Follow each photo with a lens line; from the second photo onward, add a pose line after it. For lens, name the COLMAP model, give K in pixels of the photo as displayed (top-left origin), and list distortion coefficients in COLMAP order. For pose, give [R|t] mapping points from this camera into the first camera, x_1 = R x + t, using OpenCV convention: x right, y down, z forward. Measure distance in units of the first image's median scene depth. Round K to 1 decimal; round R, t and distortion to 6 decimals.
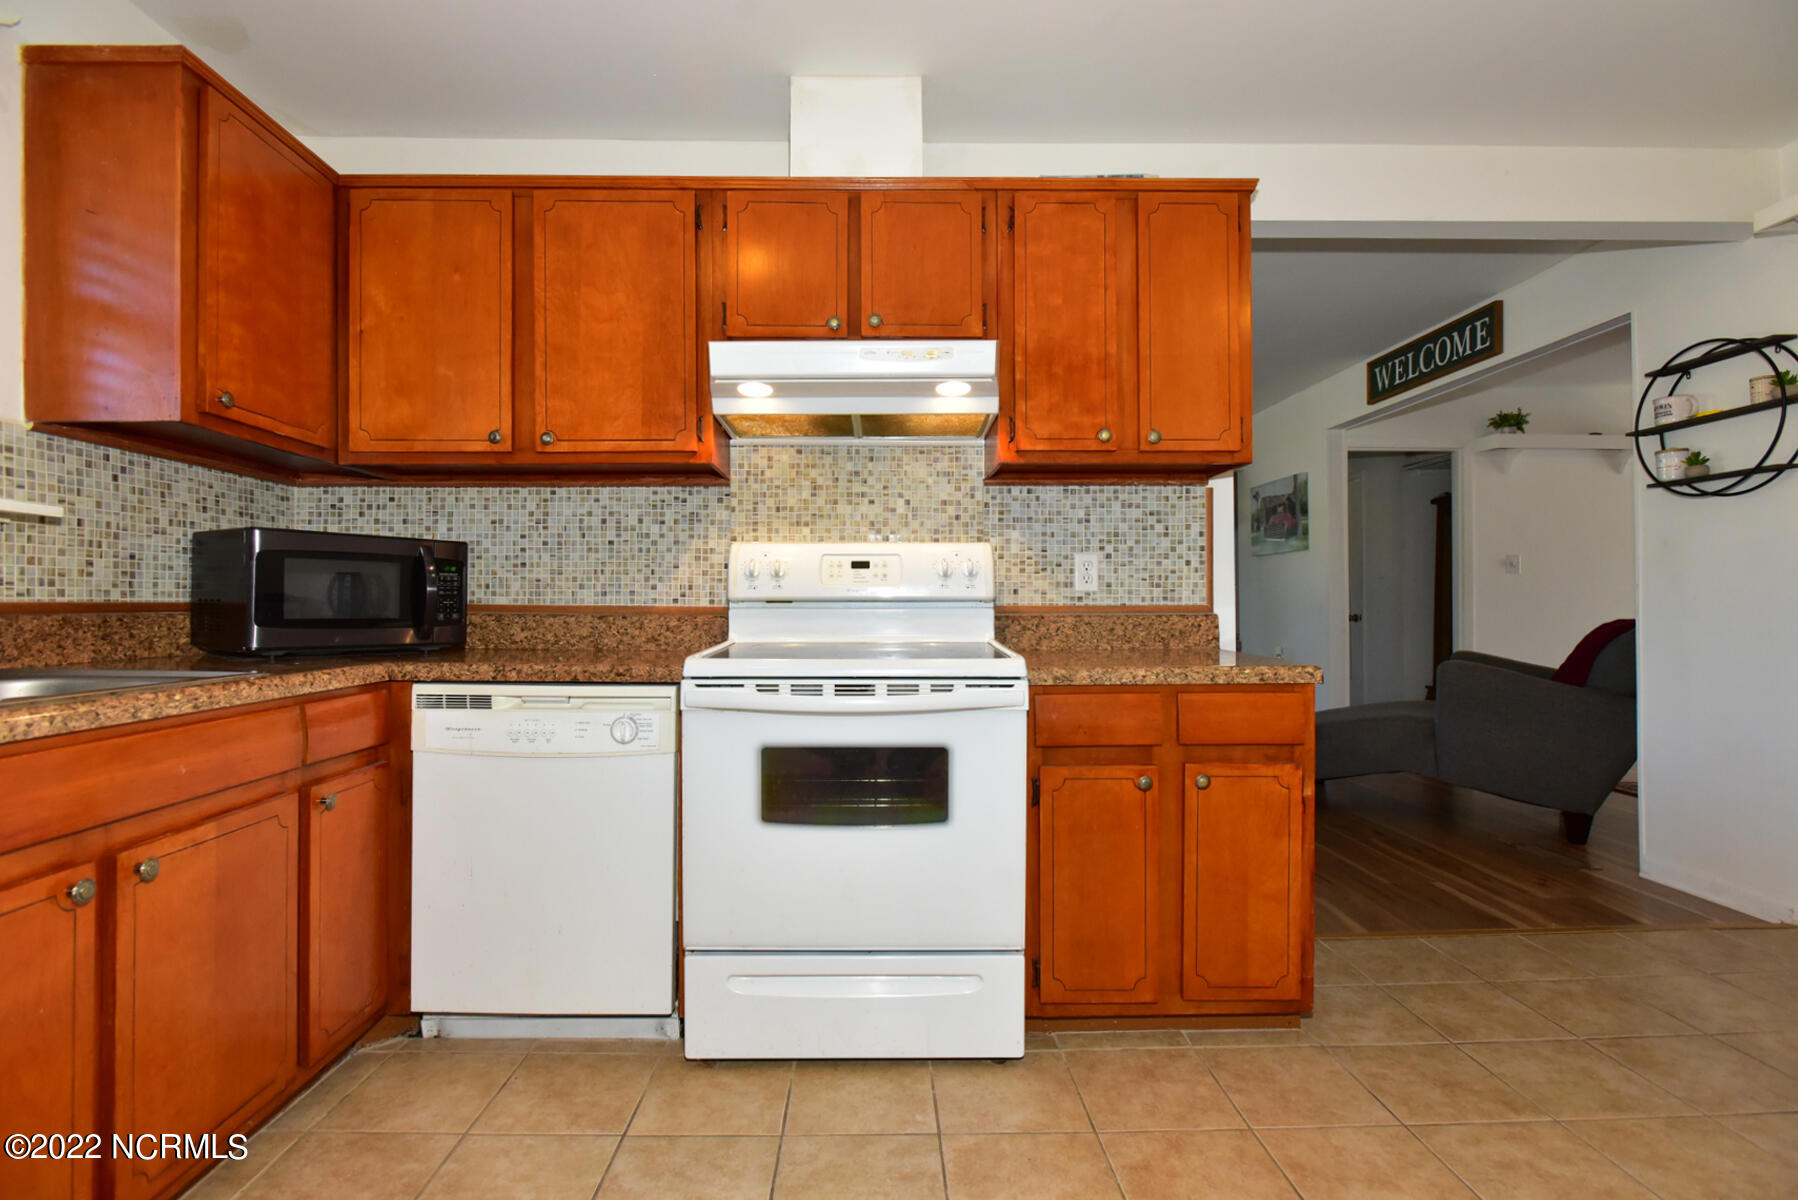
lens RADIAL K [[854.5, 0, 891.0], [0, 854.5, 598.5], [0, 0, 1]] dist [-0.008396, 0.000165]
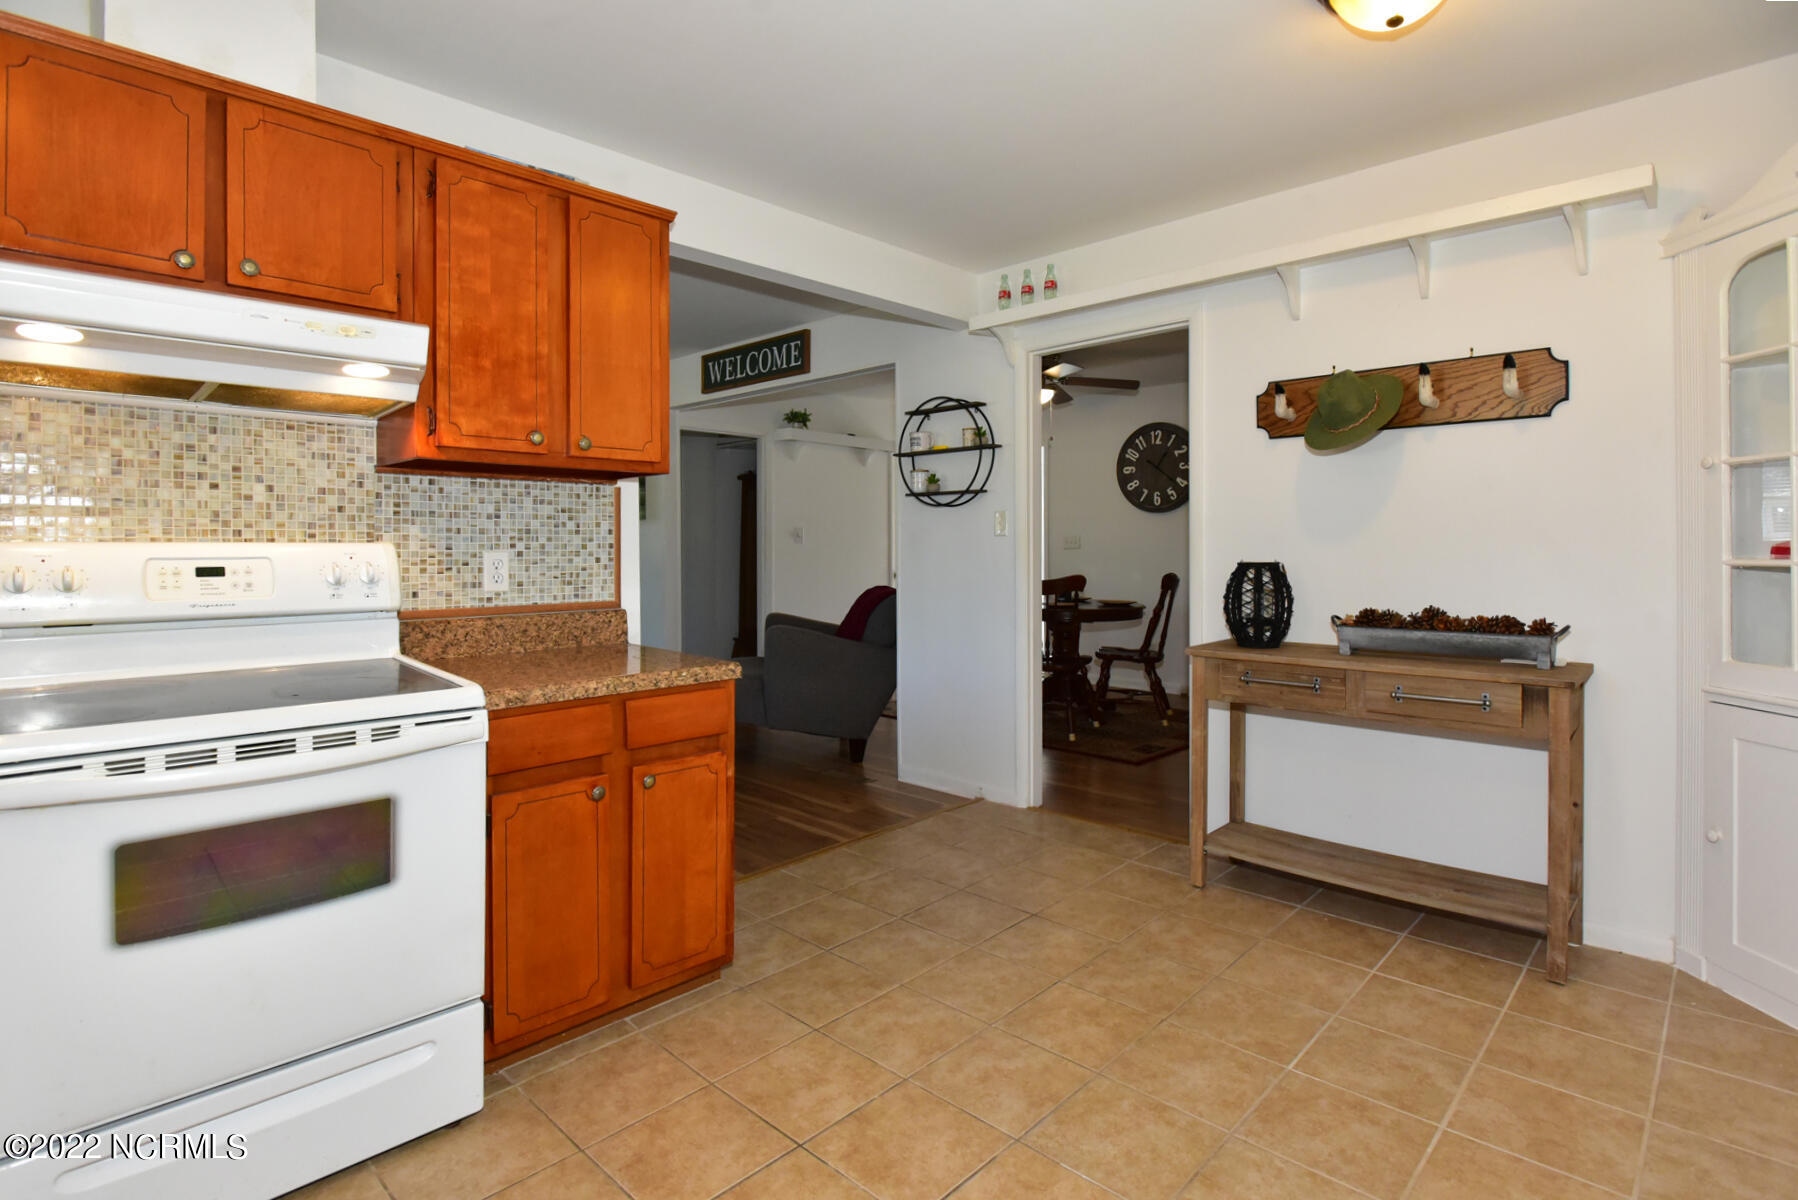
lens RADIAL K [[889.9, 0, 896.9], [0, 889.9, 554.4], [0, 0, 1]] dist [-0.014555, 0.001241]
pose [[0.708745, -0.004943, 0.705447, -0.148867], [-0.004987, 0.999915, 0.012017, -0.063667], [-0.705447, -0.012035, 0.708661, -0.003674]]
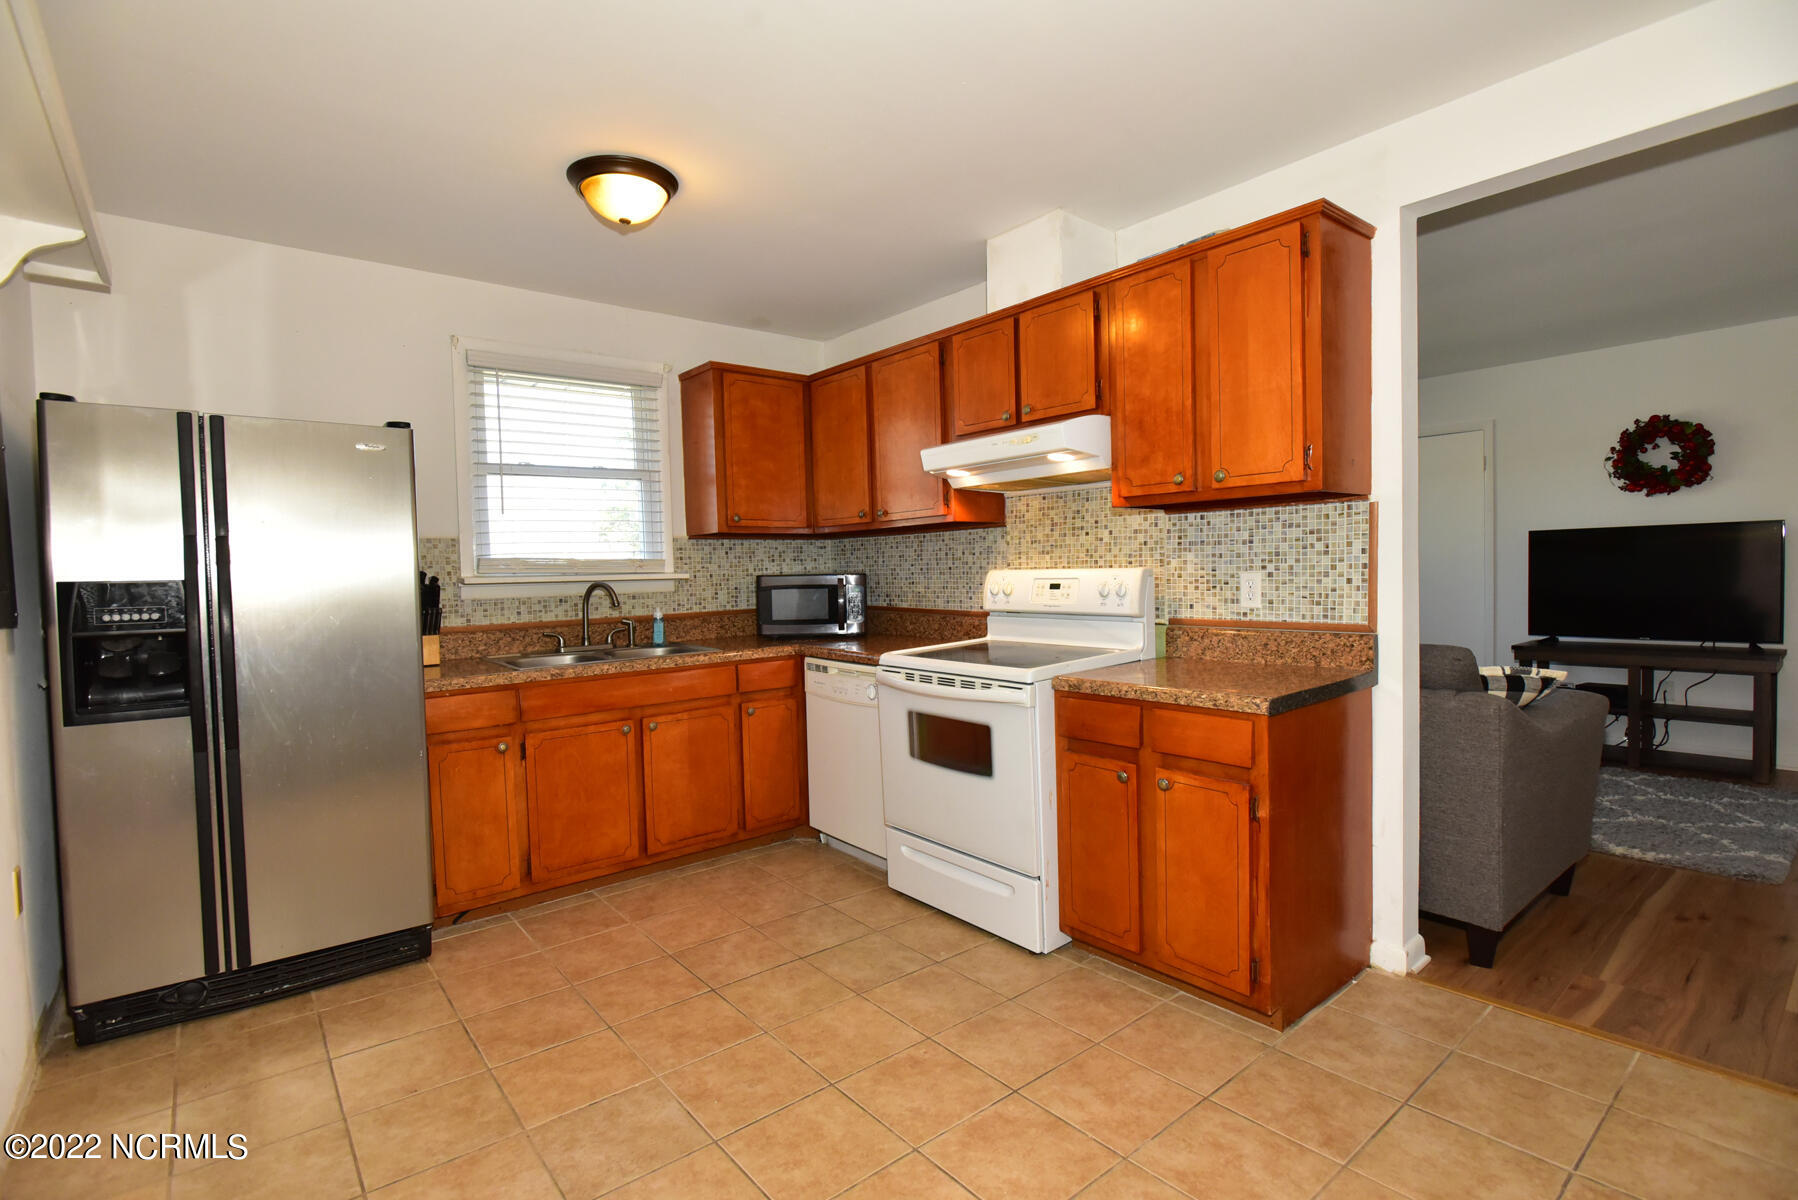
lens RADIAL K [[850.6, 0, 903.2], [0, 850.6, 600.3], [0, 0, 1]] dist [-0.014674, 0.001091]
pose [[0.623659, 0.017427, -0.781502, 0.795924], [0.030202, 0.998468, 0.046367, -0.080804], [0.781113, -0.052520, 0.622177, -0.005269]]
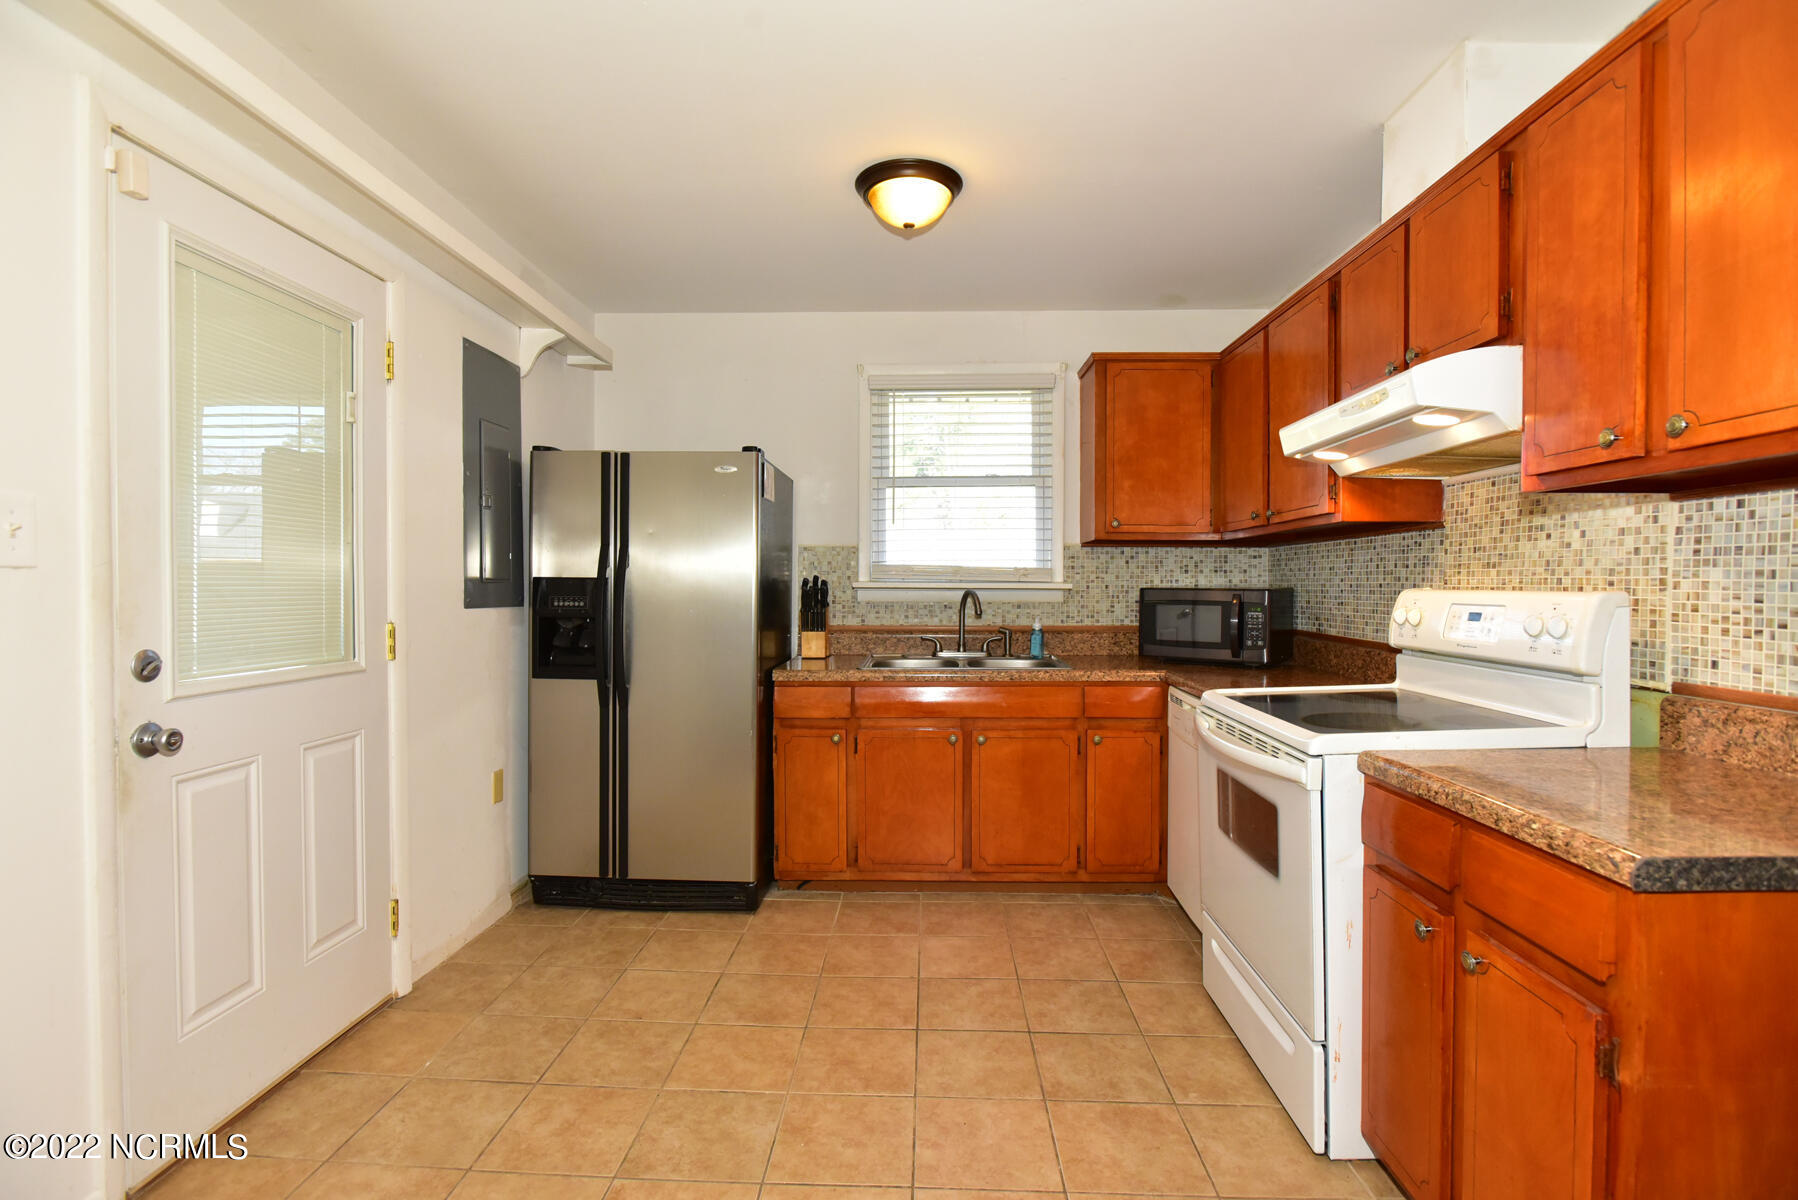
lens RADIAL K [[850.6, 0, 903.2], [0, 850.6, 600.3], [0, 0, 1]] dist [-0.014674, 0.001091]
pose [[-0.049534, 0.021276, -0.998546, 0.802449], [0.007410, 0.999753, 0.020934, -0.073737], [0.998745, -0.006362, -0.049679, 0.431251]]
